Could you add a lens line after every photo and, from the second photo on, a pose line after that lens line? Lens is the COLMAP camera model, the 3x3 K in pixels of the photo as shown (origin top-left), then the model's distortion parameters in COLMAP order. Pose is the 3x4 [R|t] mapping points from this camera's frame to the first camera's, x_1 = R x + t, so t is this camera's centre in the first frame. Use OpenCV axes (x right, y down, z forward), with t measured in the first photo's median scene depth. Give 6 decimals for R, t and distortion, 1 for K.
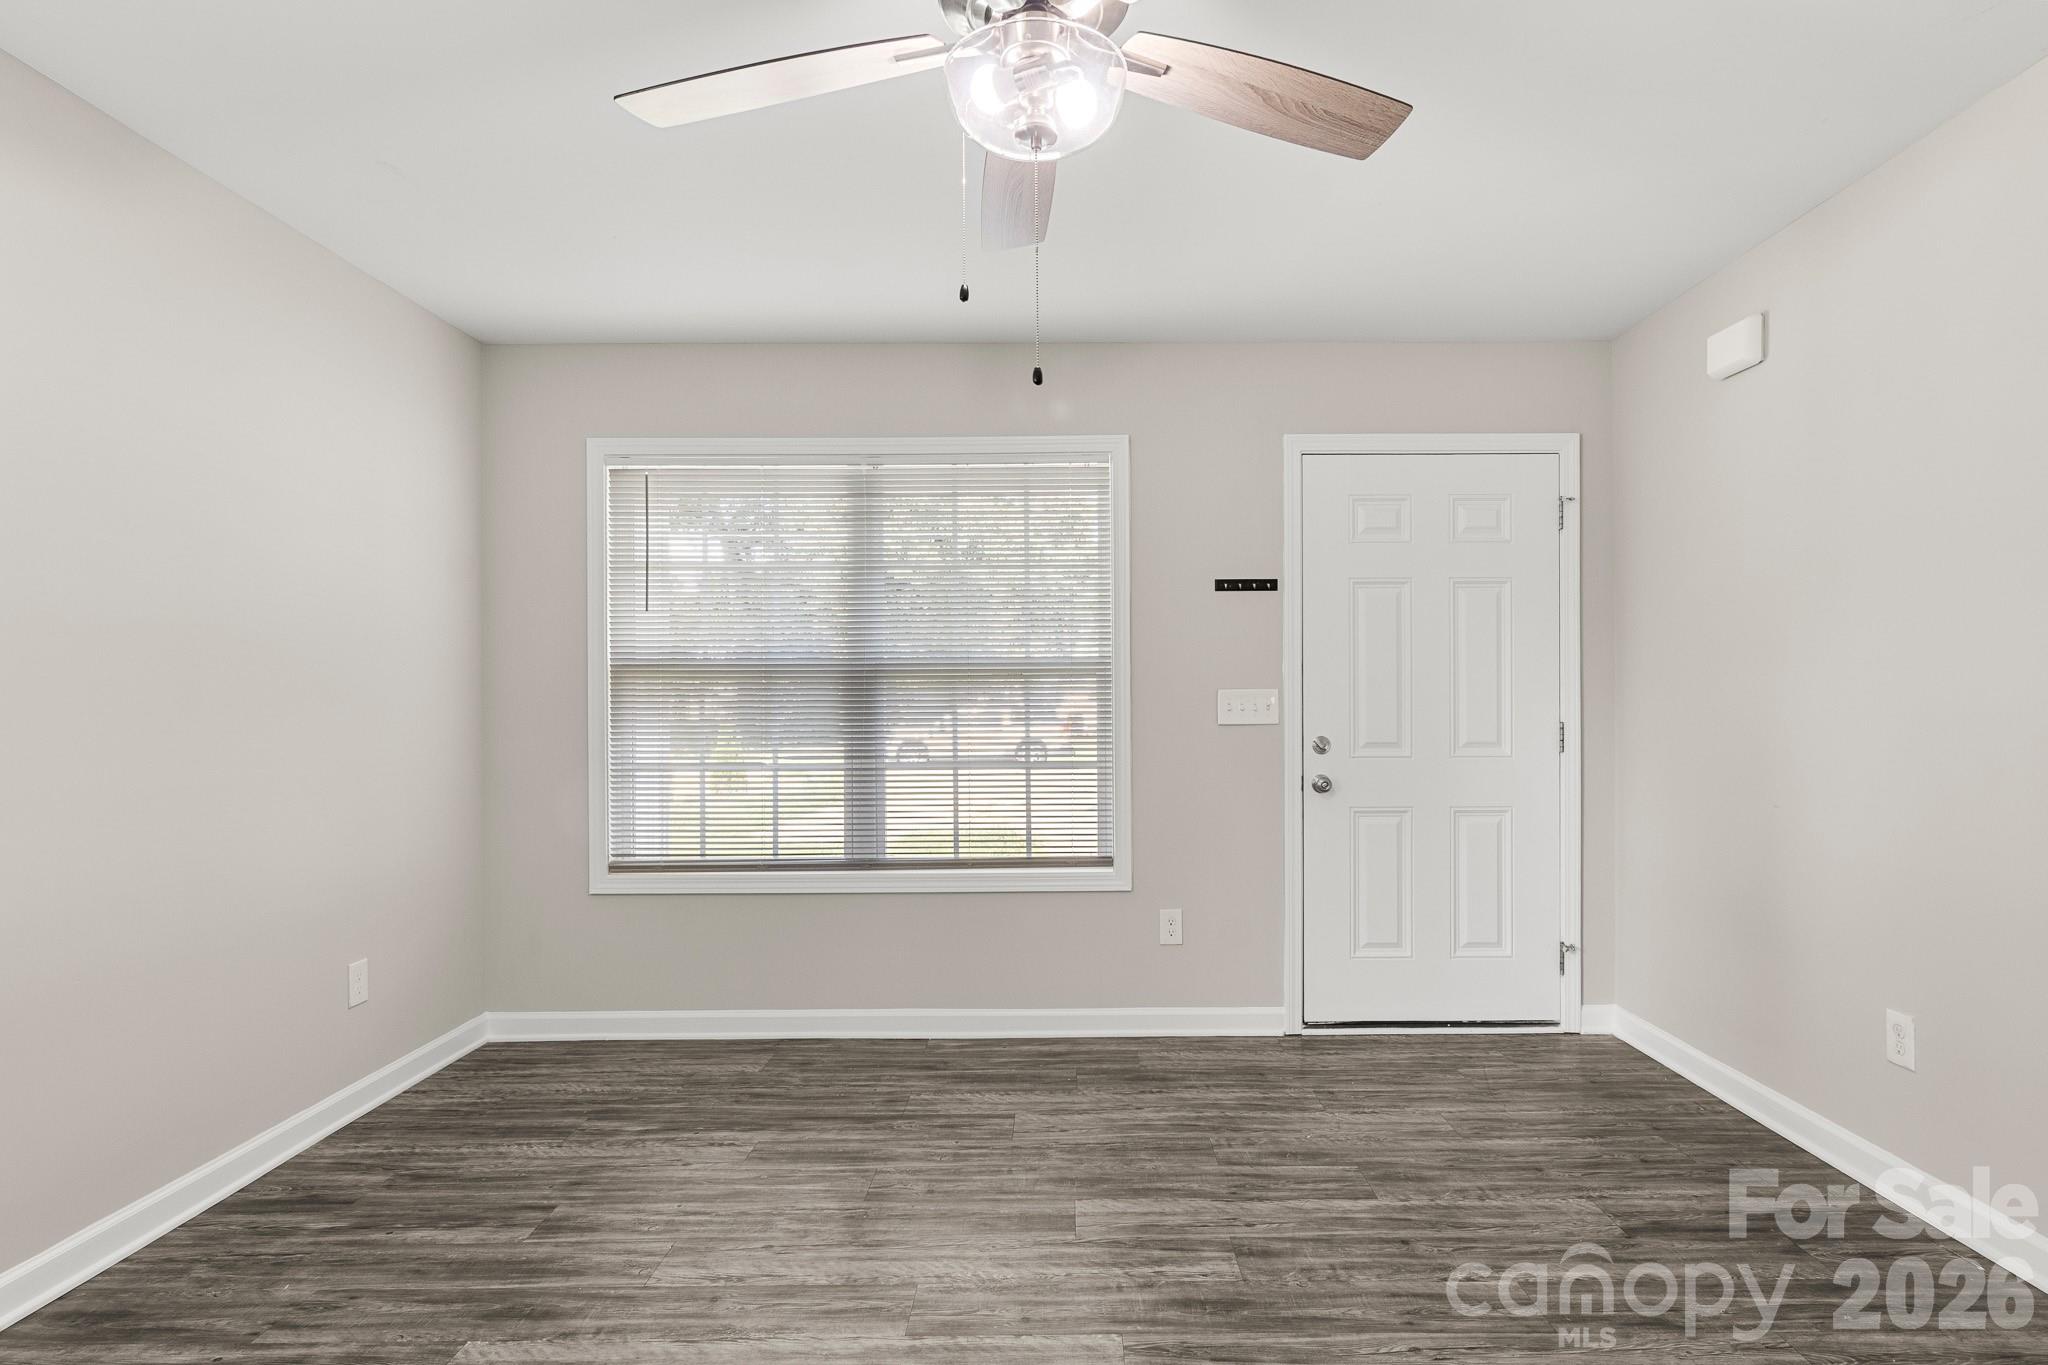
lens RADIAL K [[1054.6, 0, 1009.6], [0, 1054.6, 705.2], [0, 0, 1]] dist [-0.000723, 0.002343]
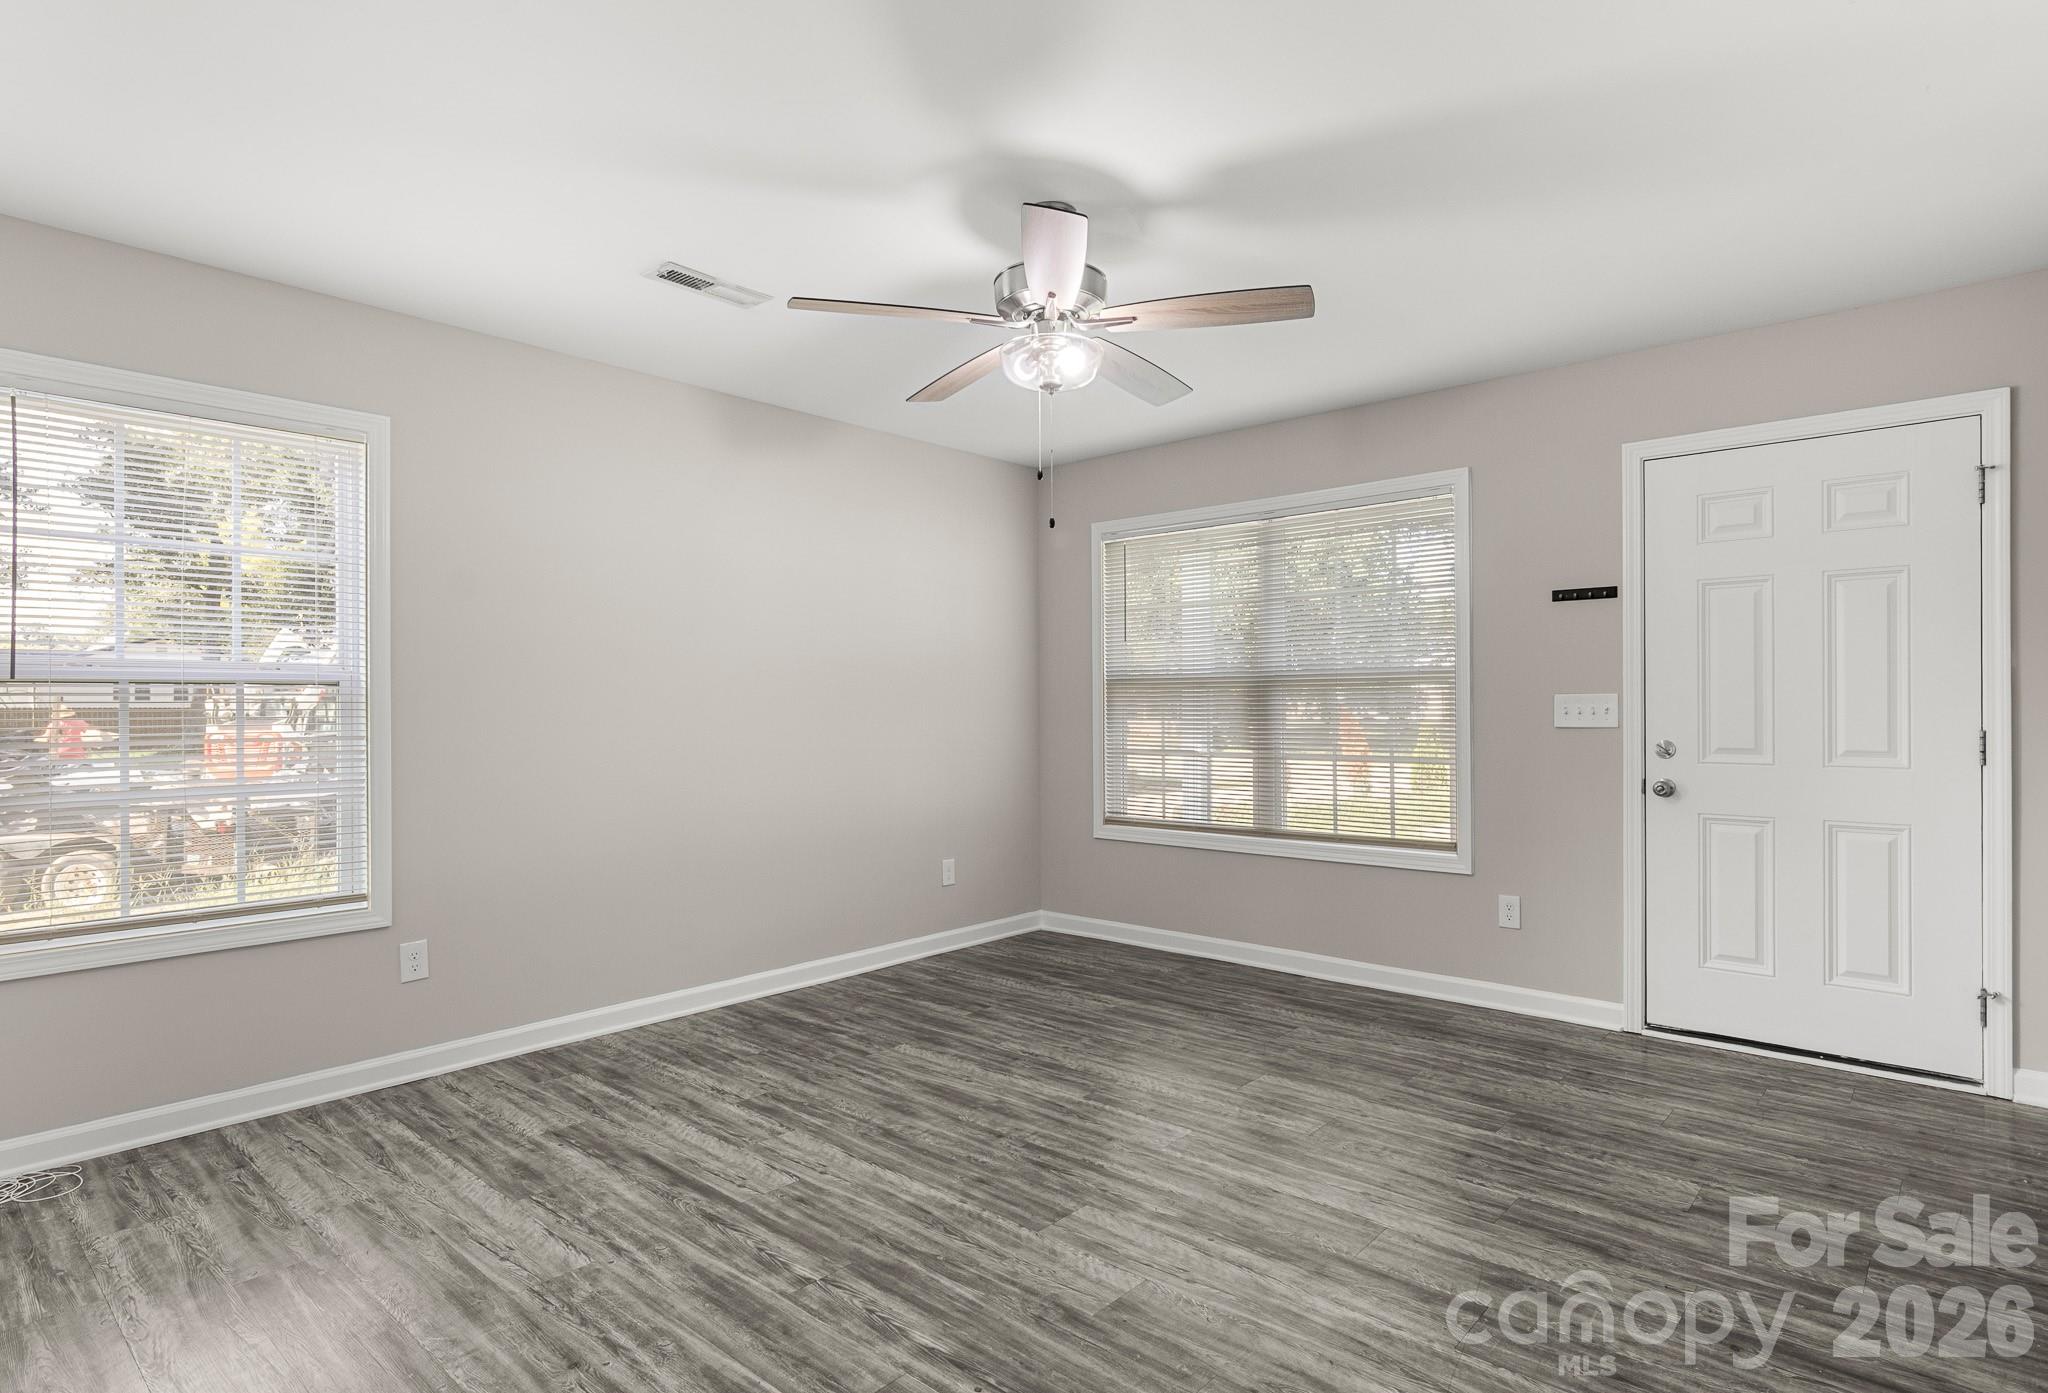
lens RADIAL K [[1079.2, 0, 1038.6], [0, 1079.2, 707.6], [0, 0, 1]] dist [-0.000634, -0.000946]
pose [[0.746706, 0.002990, -0.665148, 0.537706], [-0.002446, 0.999995, 0.001749, -0.001954], [0.665150, 0.000321, 0.746710, -0.160368]]
